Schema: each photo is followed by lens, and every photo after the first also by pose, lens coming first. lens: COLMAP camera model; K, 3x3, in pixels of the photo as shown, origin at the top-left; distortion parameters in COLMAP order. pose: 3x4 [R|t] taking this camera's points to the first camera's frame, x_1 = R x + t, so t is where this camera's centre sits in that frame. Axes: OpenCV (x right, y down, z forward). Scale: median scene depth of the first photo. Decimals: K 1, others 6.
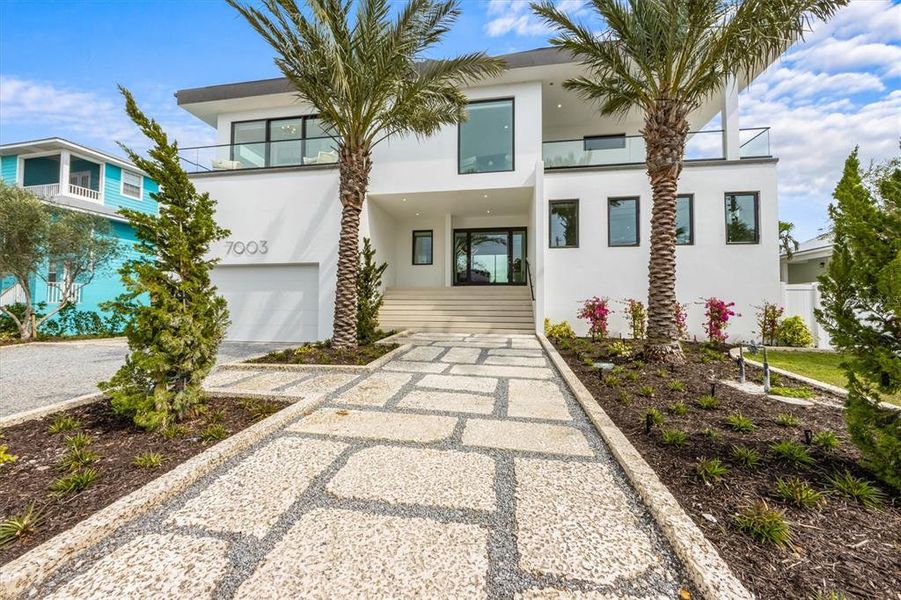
lens RADIAL K [[344.2, 0, 460.4], [0, 344.2, 301.0], [0, 0, 1]] dist [-0.002809, -0.000476]
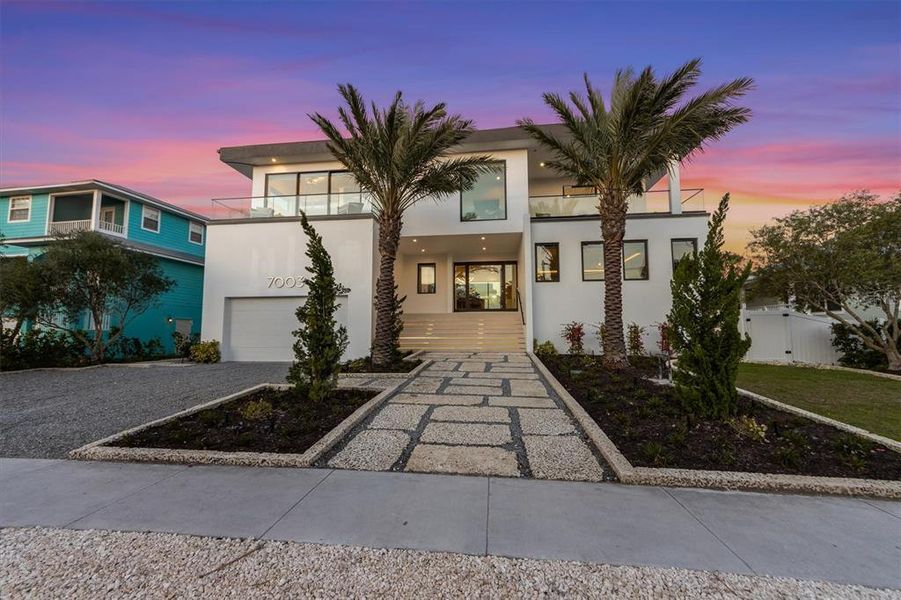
lens RADIAL K [[383.7, 0, 455.0], [0, 383.7, 299.1], [0, 0, 1]] dist [-0.000447, -0.000322]
pose [[0.999366, -0.005917, 0.035103, -0.086898], [0.007993, 0.998208, -0.059298, -0.014228], [-0.034689, 0.059541, 0.997623, -0.386936]]
